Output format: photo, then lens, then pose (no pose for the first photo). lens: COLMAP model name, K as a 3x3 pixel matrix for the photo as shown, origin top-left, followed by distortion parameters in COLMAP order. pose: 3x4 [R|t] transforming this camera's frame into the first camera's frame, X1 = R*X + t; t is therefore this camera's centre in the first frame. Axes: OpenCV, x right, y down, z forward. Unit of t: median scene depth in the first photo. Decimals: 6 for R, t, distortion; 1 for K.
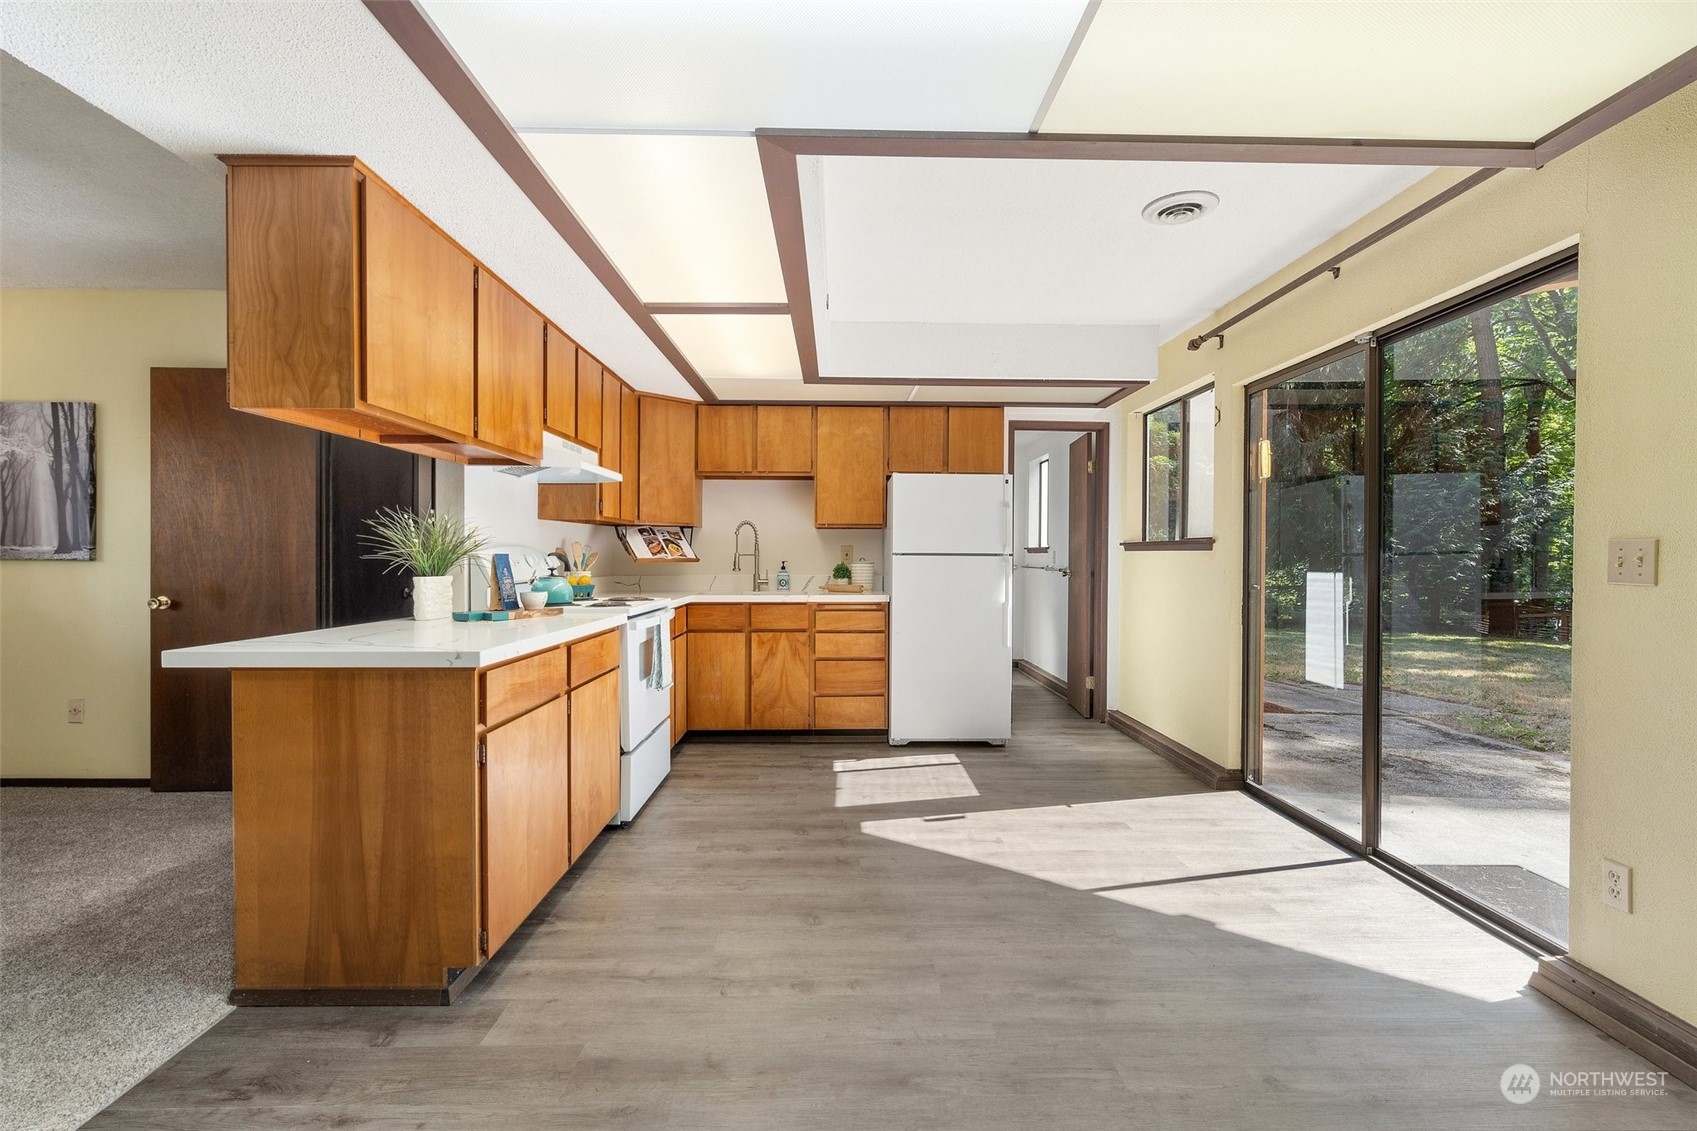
lens RADIAL K [[778.1, 0, 848.5], [0, 778.1, 565.5], [0, 0, 1]] dist [0.001260, 0.000435]
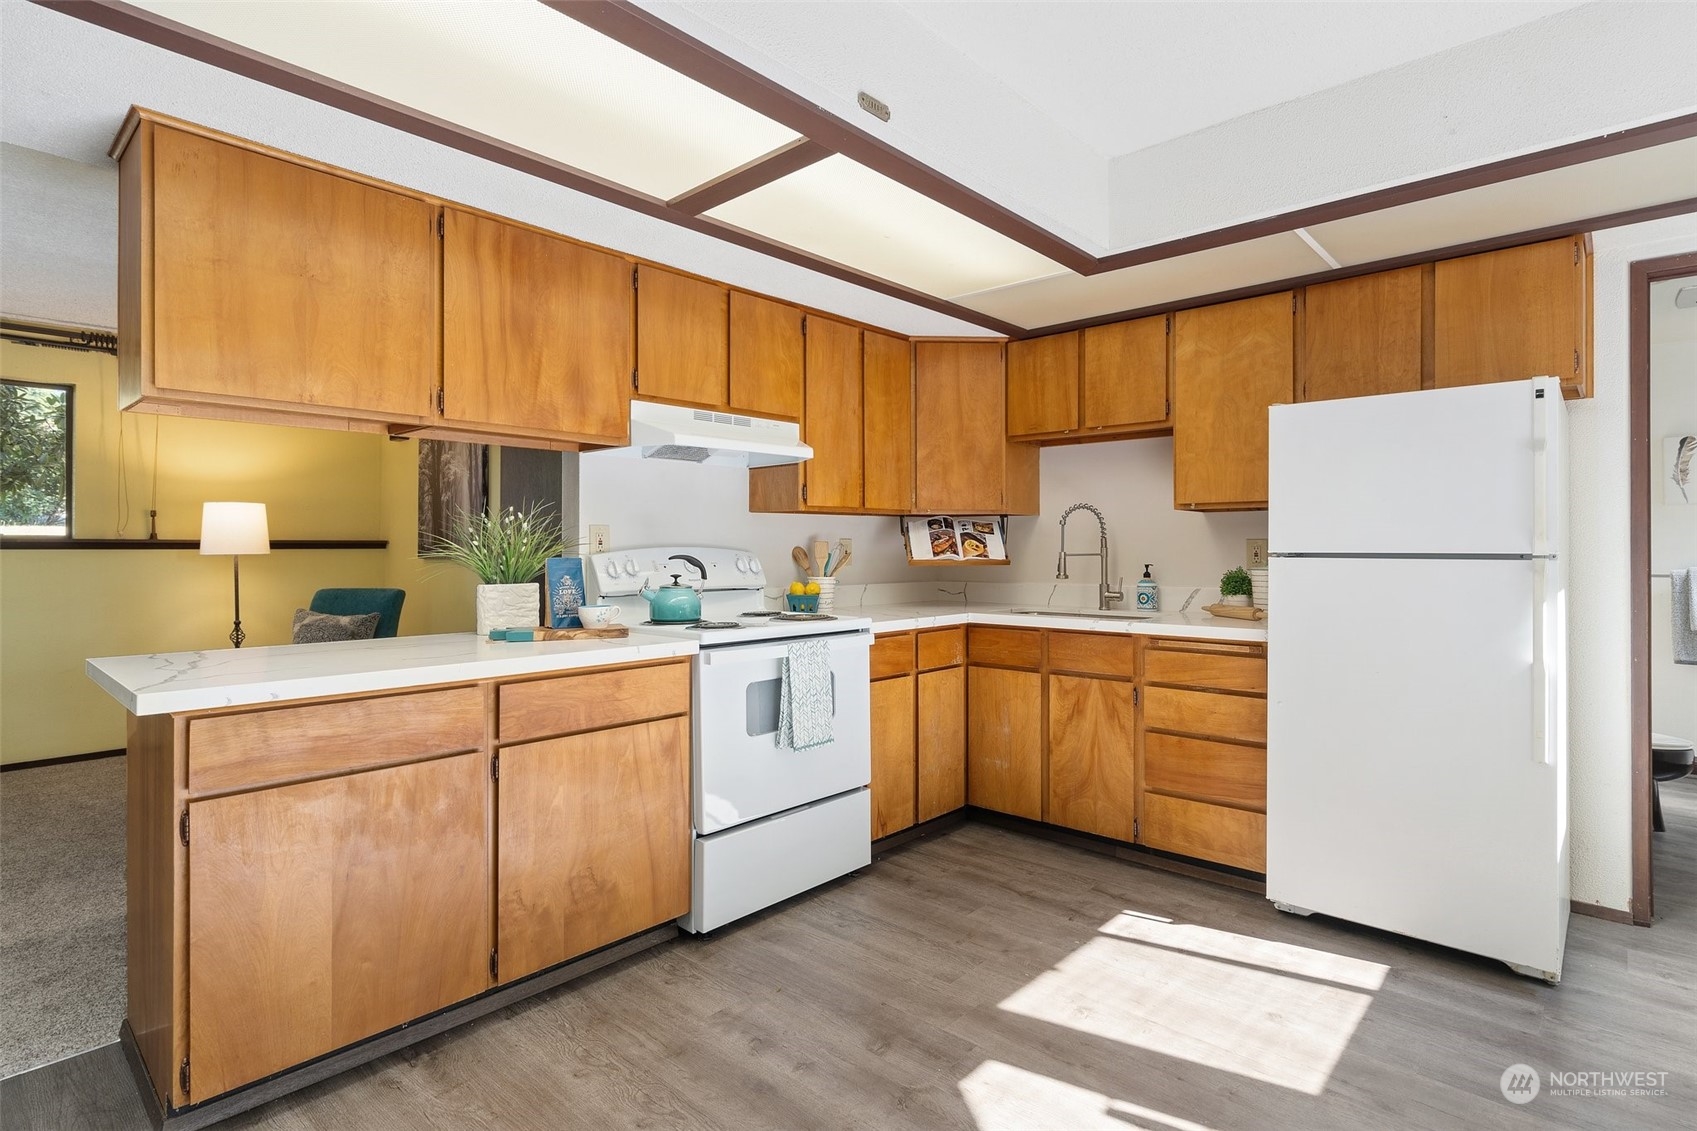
lens RADIAL K [[861.5, 0, 849.8], [0, 861.5, 545.4], [0, 0, 1]] dist [0.004869, 0.000962]
pose [[0.729912, -0.006859, -0.683507, 0.248829], [-0.004893, 0.999872, -0.015259, -0.010297], [0.683523, 0.014482, 0.729785, 0.353992]]
